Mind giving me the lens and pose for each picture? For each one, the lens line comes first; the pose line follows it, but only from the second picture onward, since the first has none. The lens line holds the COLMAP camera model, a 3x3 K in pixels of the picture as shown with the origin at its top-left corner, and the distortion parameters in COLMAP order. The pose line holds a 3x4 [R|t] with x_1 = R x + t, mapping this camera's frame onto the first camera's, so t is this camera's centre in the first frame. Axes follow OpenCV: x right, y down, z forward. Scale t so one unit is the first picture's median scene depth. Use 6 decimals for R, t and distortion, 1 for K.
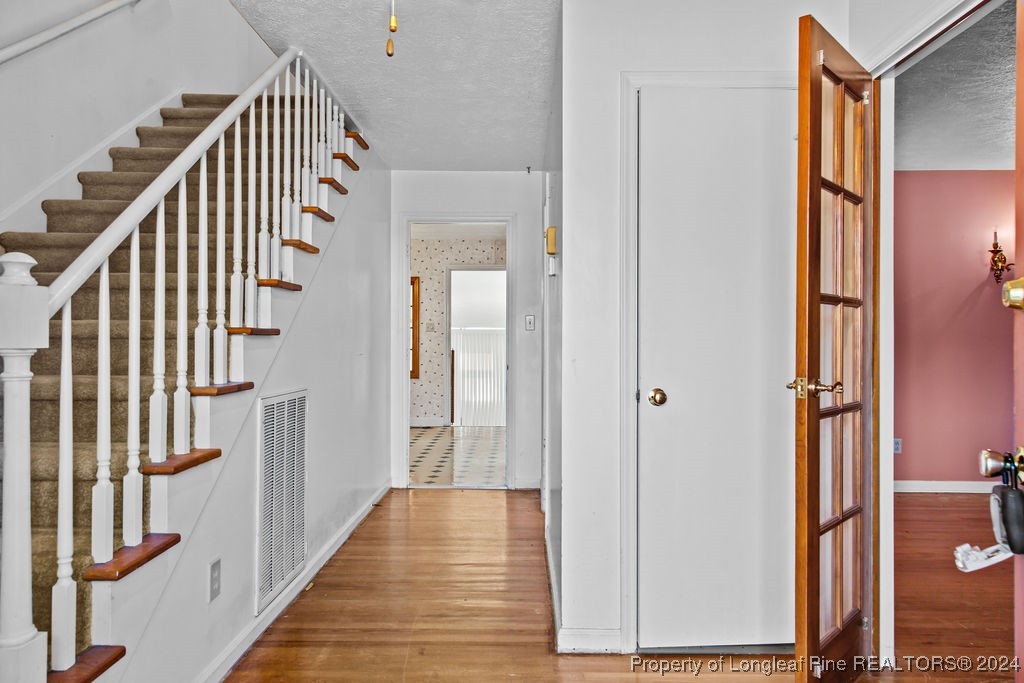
lens RADIAL K [[686.7, 0, 514.0], [0, 686.7, 337.9], [0, 0, 1]] dist [0.012730, 0.000835]
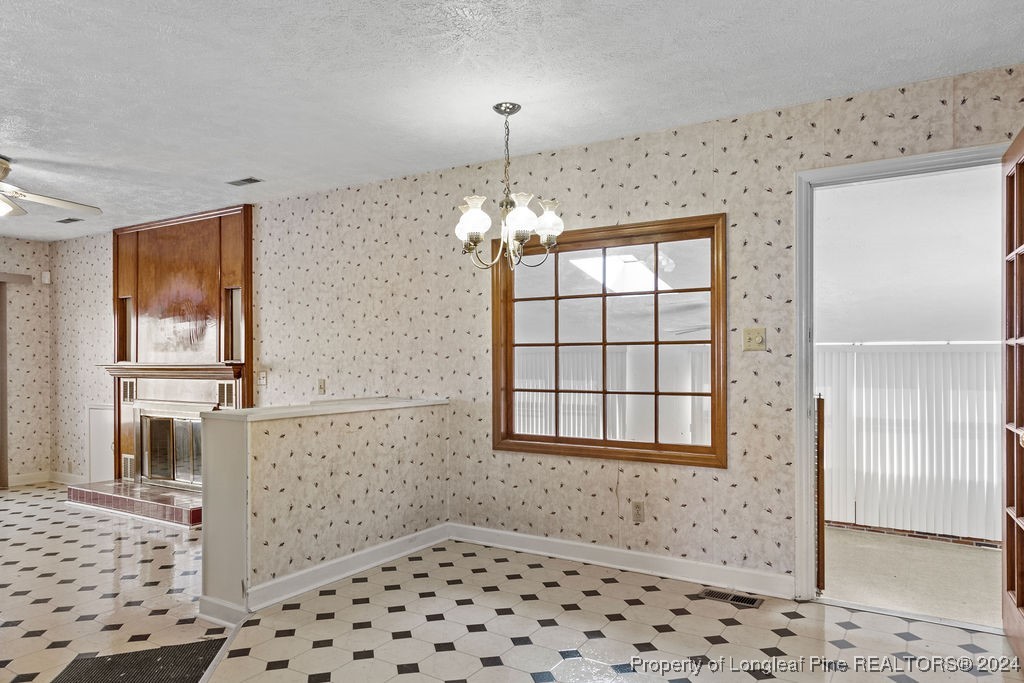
lens RADIAL K [[686.7, 0, 512.4], [0, 686.7, 350.3], [0, 0, 1]] dist [0.012730, 0.000835]
pose [[0.854711, -0.005781, -0.519072, -0.037219], [0.001945, 0.999967, -0.007934, -0.006477], [0.519101, 0.005772, 0.854693, 0.593906]]
